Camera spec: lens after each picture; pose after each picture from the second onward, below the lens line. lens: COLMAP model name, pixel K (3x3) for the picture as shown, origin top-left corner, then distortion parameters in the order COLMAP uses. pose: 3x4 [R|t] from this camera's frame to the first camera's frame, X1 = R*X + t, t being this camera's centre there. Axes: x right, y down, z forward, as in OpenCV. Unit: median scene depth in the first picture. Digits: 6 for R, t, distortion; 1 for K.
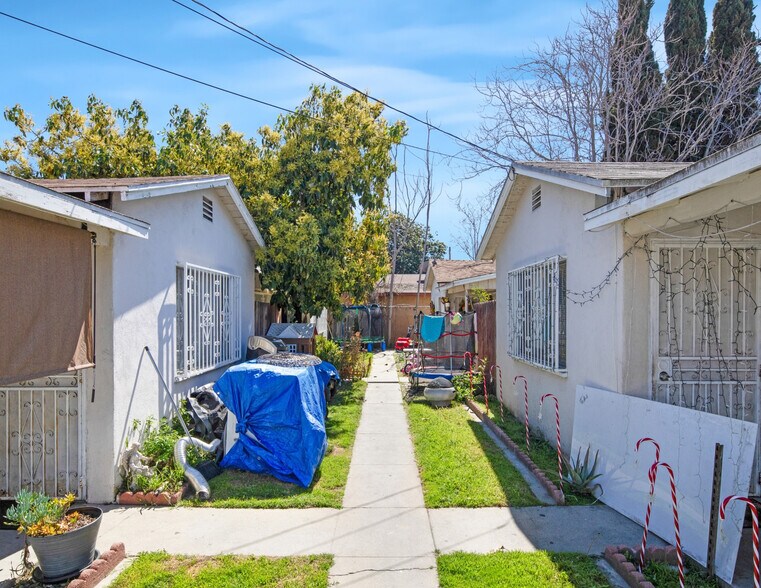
lens RADIAL K [[444.1, 0, 378.7], [0, 444.1, 316.2], [0, 0, 1]] dist [0.020390, -0.002269]
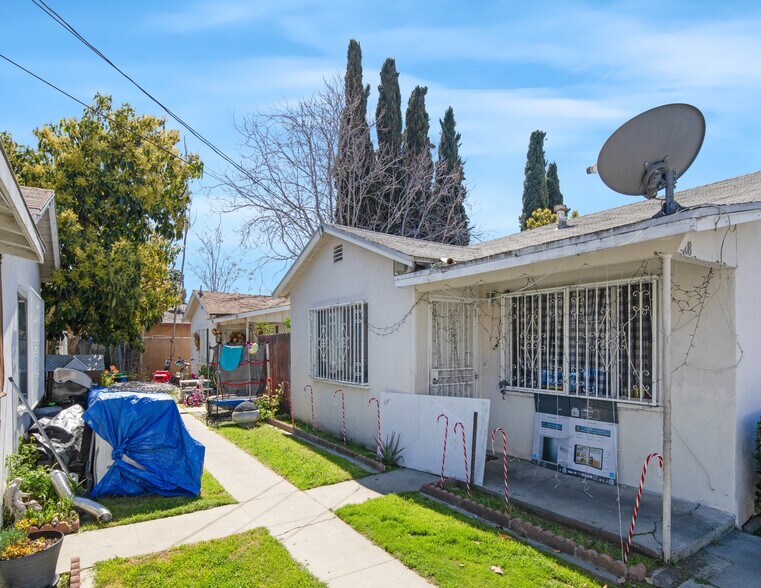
lens RADIAL K [[448.8, 0, 381.1], [0, 448.8, 346.2], [0, 0, 1]] dist [0.036772, -0.000165]
pose [[0.822846, -0.003438, 0.568255, -0.376507], [0.007098, 0.999966, -0.004228, 0.012883], [-0.568221, 0.007512, 0.822842, -0.183410]]
